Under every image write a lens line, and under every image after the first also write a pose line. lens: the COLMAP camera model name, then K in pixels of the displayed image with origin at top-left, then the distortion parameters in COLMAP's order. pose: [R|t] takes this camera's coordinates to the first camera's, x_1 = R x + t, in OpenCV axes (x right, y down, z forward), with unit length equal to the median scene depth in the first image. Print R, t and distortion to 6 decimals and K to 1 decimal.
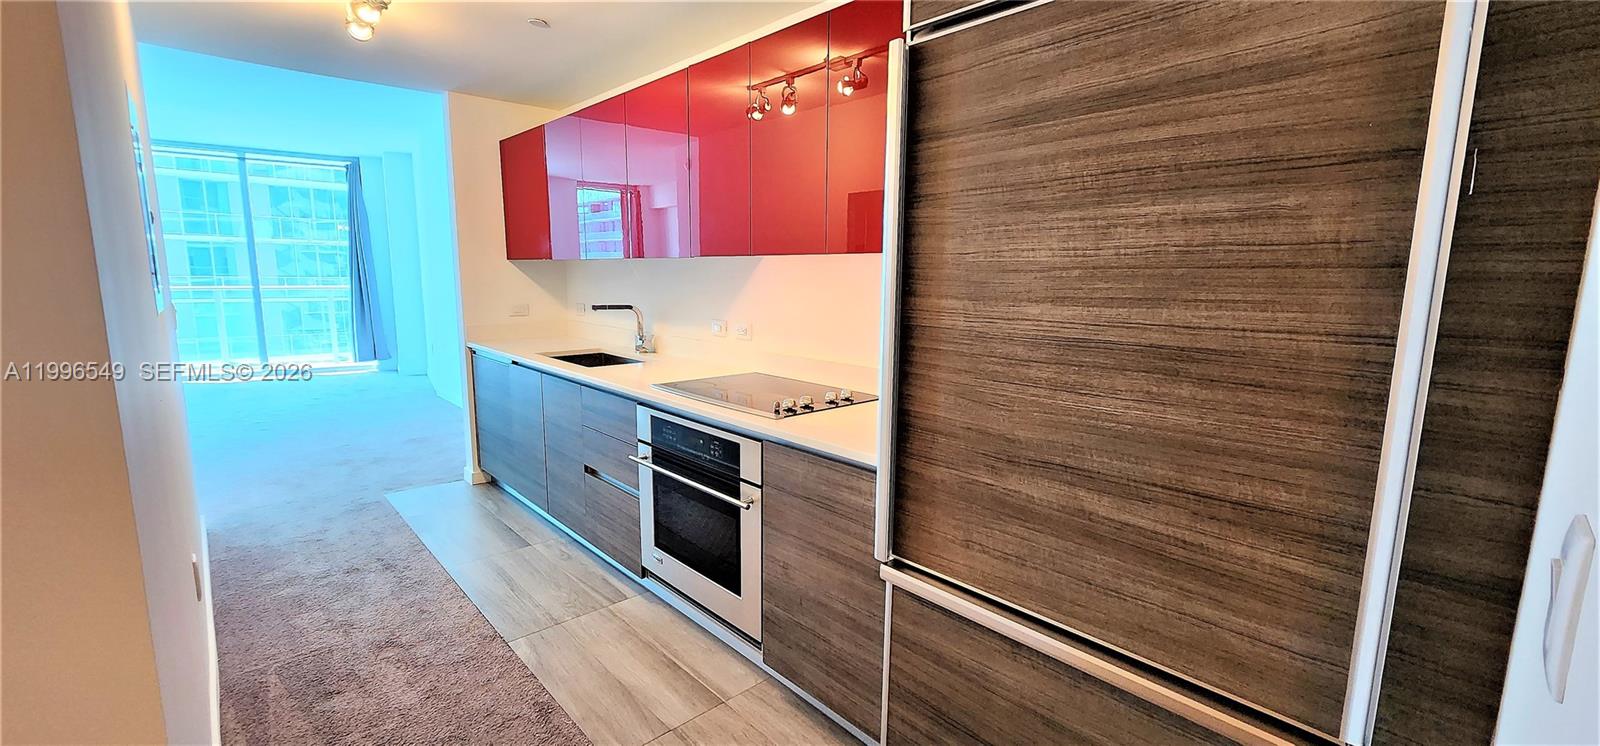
lens RADIAL K [[662.2, 0, 800.0], [0, 662.2, 373.0], [0, 0, 1]] dist [-0.005676, -0.000096]
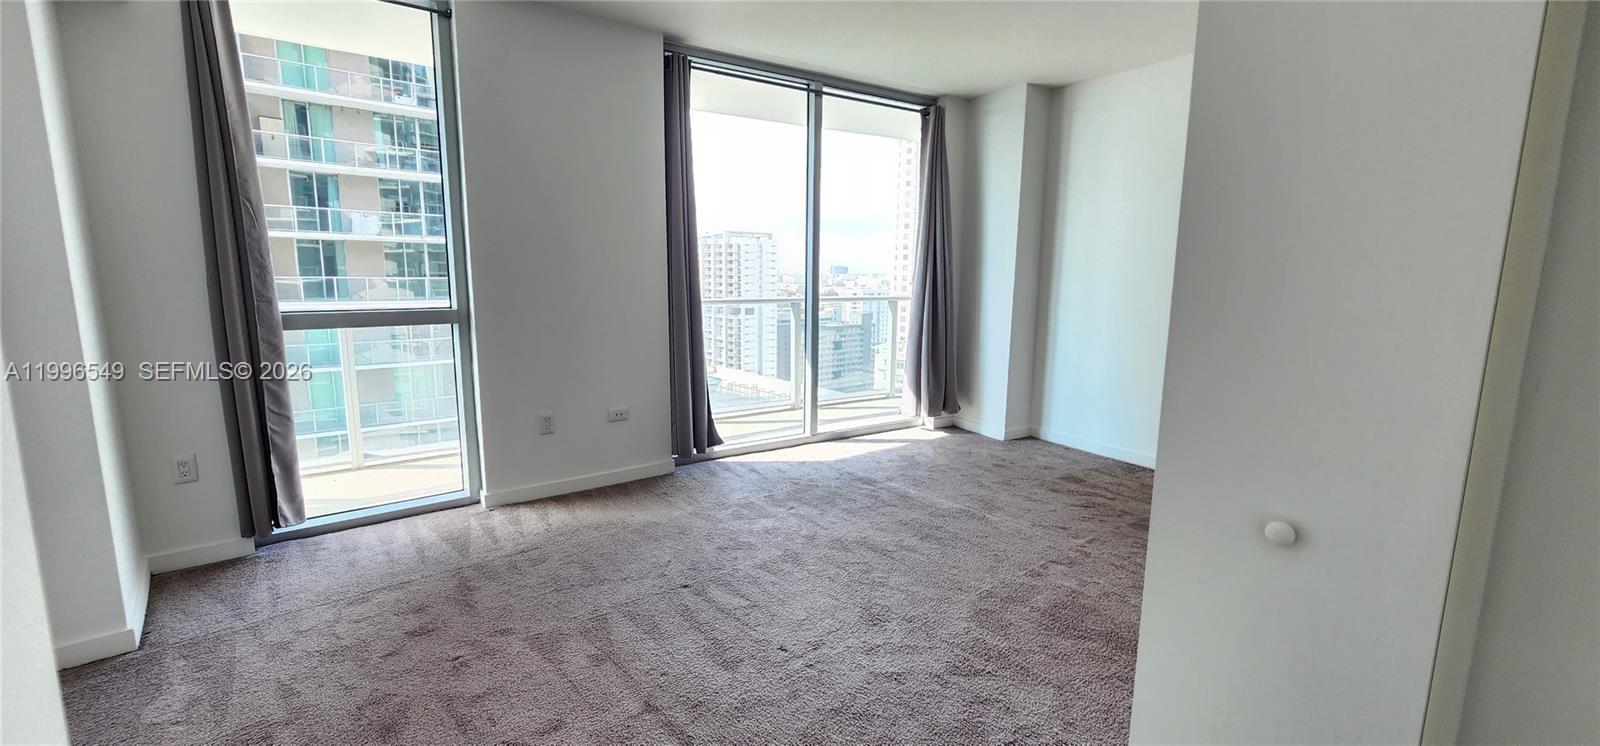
lens RADIAL K [[662.2, 0, 800.0], [0, 662.2, 373.0], [0, 0, 1]] dist [-0.005676, -0.000096]
pose [[0.999832, -0.000645, -0.018344, -1.871132], [0.000695, 0.999996, 0.002684, -0.148223], [0.018342, -0.002697, 0.999828, 0.850314]]
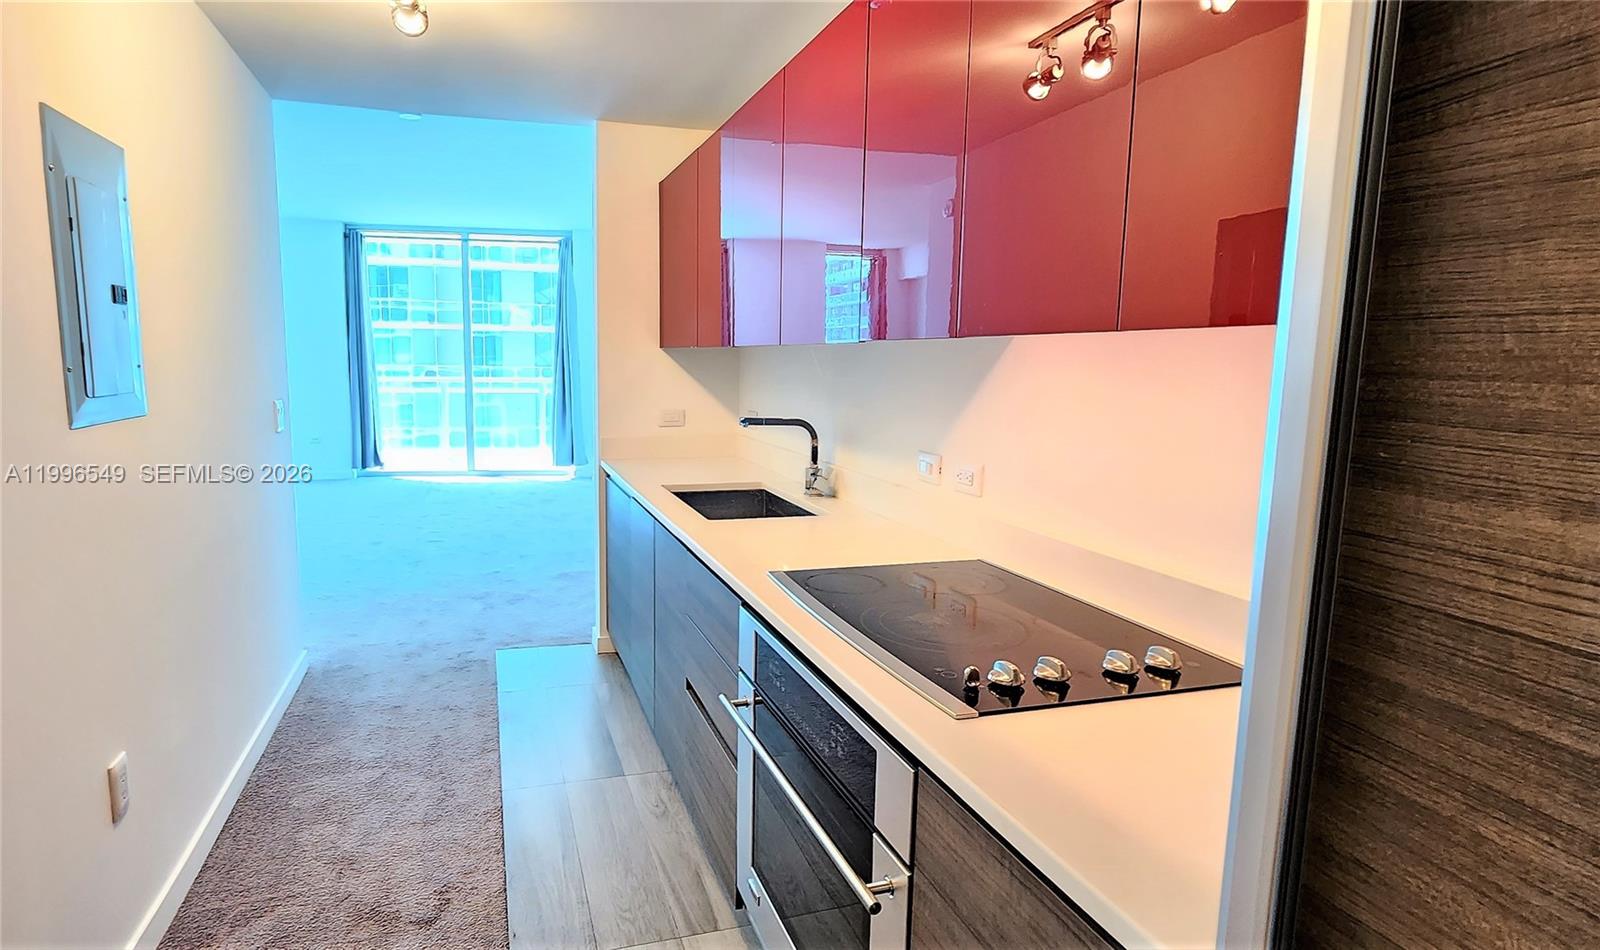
lens RADIAL K [[839.7, 0, 710.3], [0, 839.7, 475.1], [0, 0, 1]] dist [-0.004756, -0.001102]
pose [[0.889129, 0.062367, -0.453386, 0.032917], [-0.070231, 0.997531, -0.000510, -0.044049], [0.452235, 0.032295, 0.891314, 0.258054]]
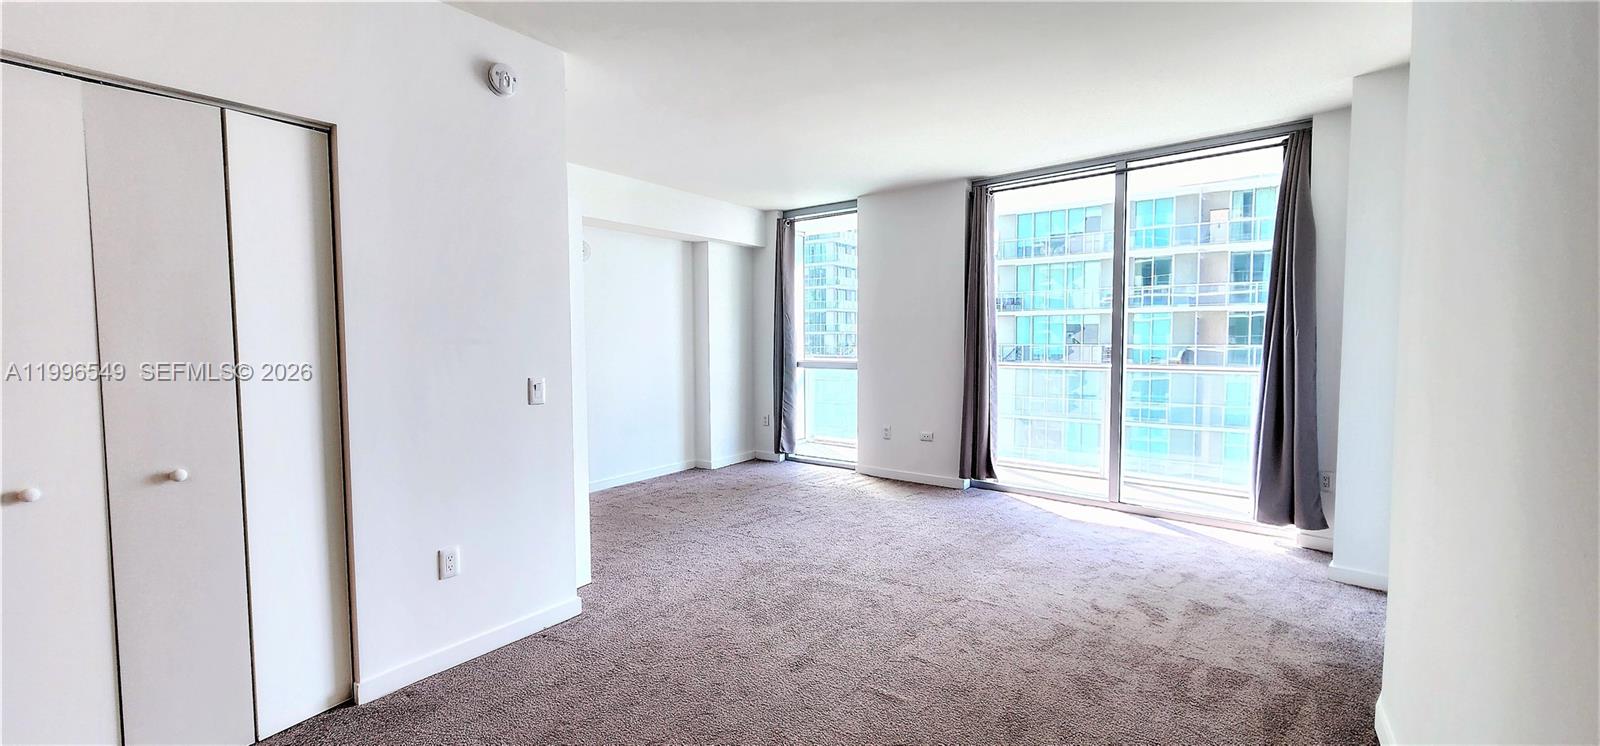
lens RADIAL K [[662.2, 0, 800.0], [0, 662.2, 373.0], [0, 0, 1]] dist [-0.005676, -0.000096]
pose [[0.223517, 0.042636, -0.973767, -0.619227], [-0.142225, 0.989777, 0.010691, -0.207203], [0.964268, 0.136104, 0.227296, 1.273276]]
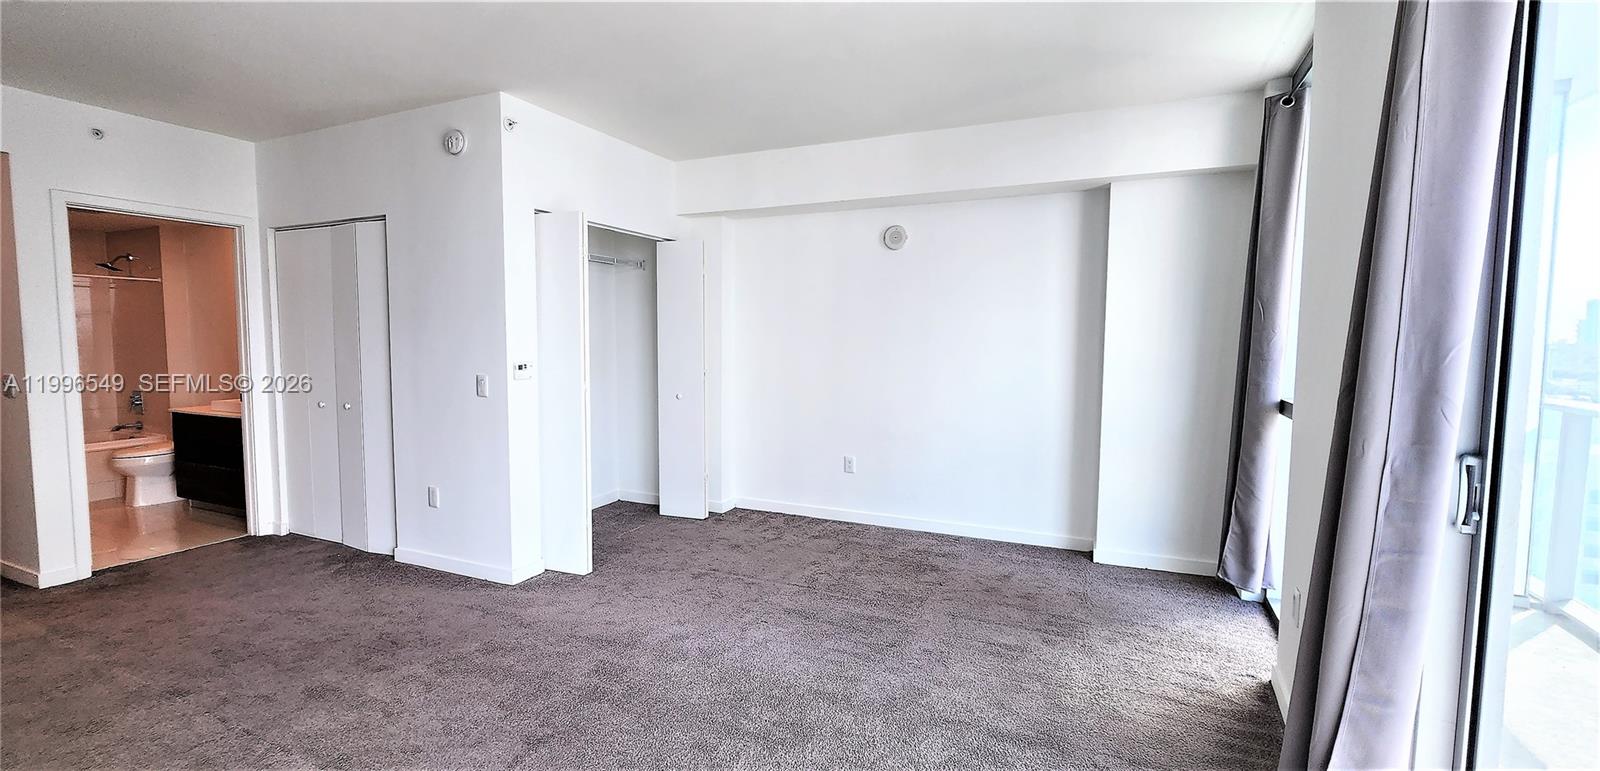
lens RADIAL K [[683.1, 0, 761.3], [0, 683.1, 395.0], [0, 0, 1]] dist [0.000390, -0.000041]
pose [[-0.926353, 0.017220, -0.376264, -1.546186], [-0.070690, 0.973256, 0.218579, -0.383697], [0.369965, 0.229079, -0.900361, 2.300323]]
